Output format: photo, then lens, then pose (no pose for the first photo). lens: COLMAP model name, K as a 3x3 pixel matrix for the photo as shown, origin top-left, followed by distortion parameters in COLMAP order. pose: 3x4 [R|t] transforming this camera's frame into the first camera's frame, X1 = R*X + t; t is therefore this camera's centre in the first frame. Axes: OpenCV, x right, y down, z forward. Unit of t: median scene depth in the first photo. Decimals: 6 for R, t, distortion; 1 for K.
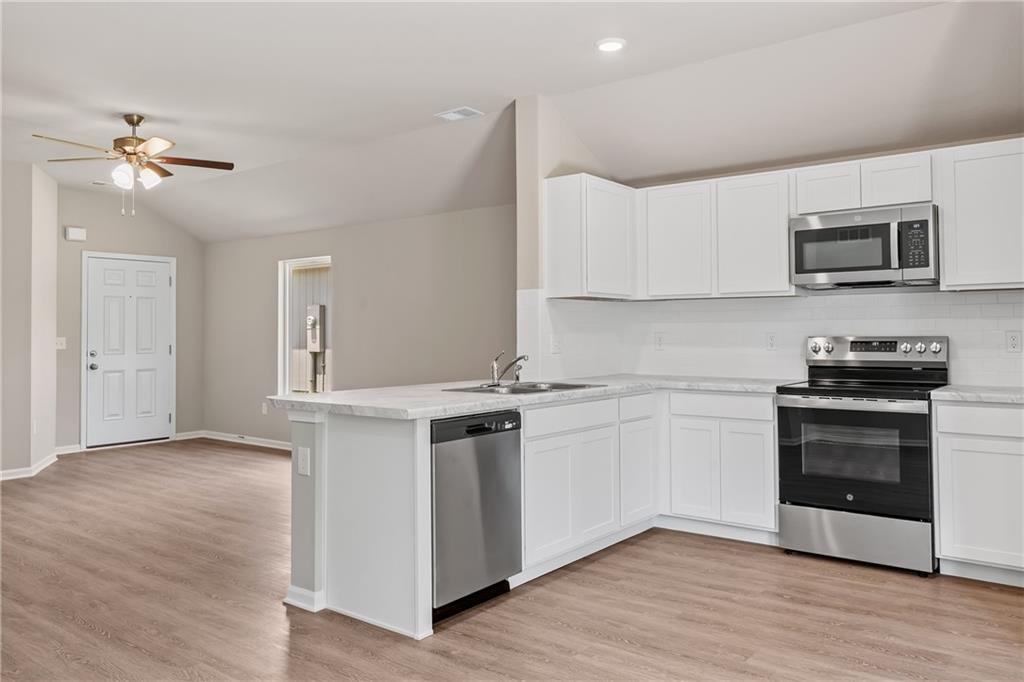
lens RADIAL K [[774.5, 0, 512.0], [0, 774.5, 309.8], [0, 0, 1]] dist [0.012007, 0.002211]
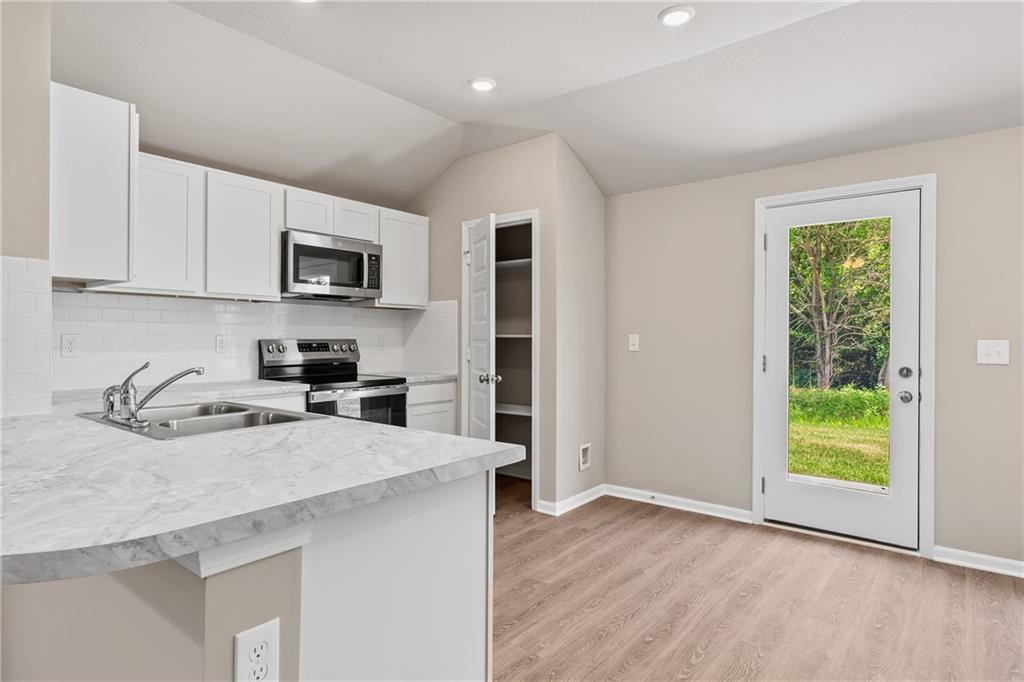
lens RADIAL K [[560.0, 0, 511.5], [0, 560.0, 336.0], [0, 0, 1]] dist [-0.001909, -0.000292]
pose [[0.014354, 0.007397, 0.999870, -0.435912], [-0.030439, 0.999512, -0.006958, 0.026420], [-0.999434, -0.030335, 0.014572, 0.703754]]
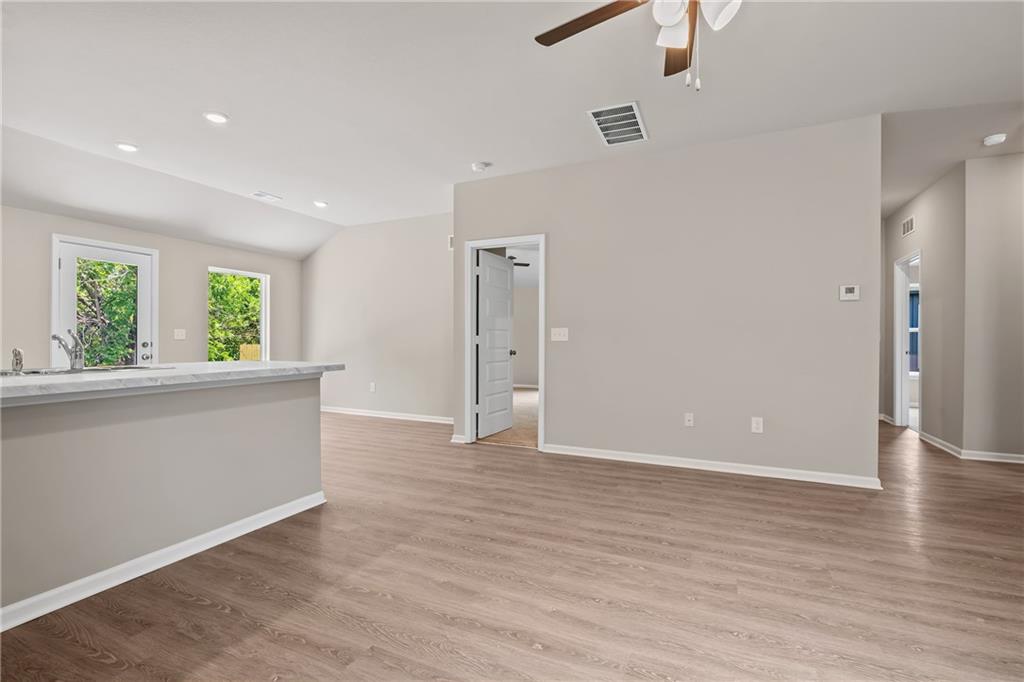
lens RADIAL K [[458.9, 0, 512.0], [0, 458.9, 341.0], [0, 0, 1]] dist [-0.000439, 0.000165]
pose [[-0.969585, 0.006750, -0.244662, -0.340906], [0.011587, 0.999765, -0.018336, 0.074243], [0.244480, -0.020613, -0.969435, 1.564752]]
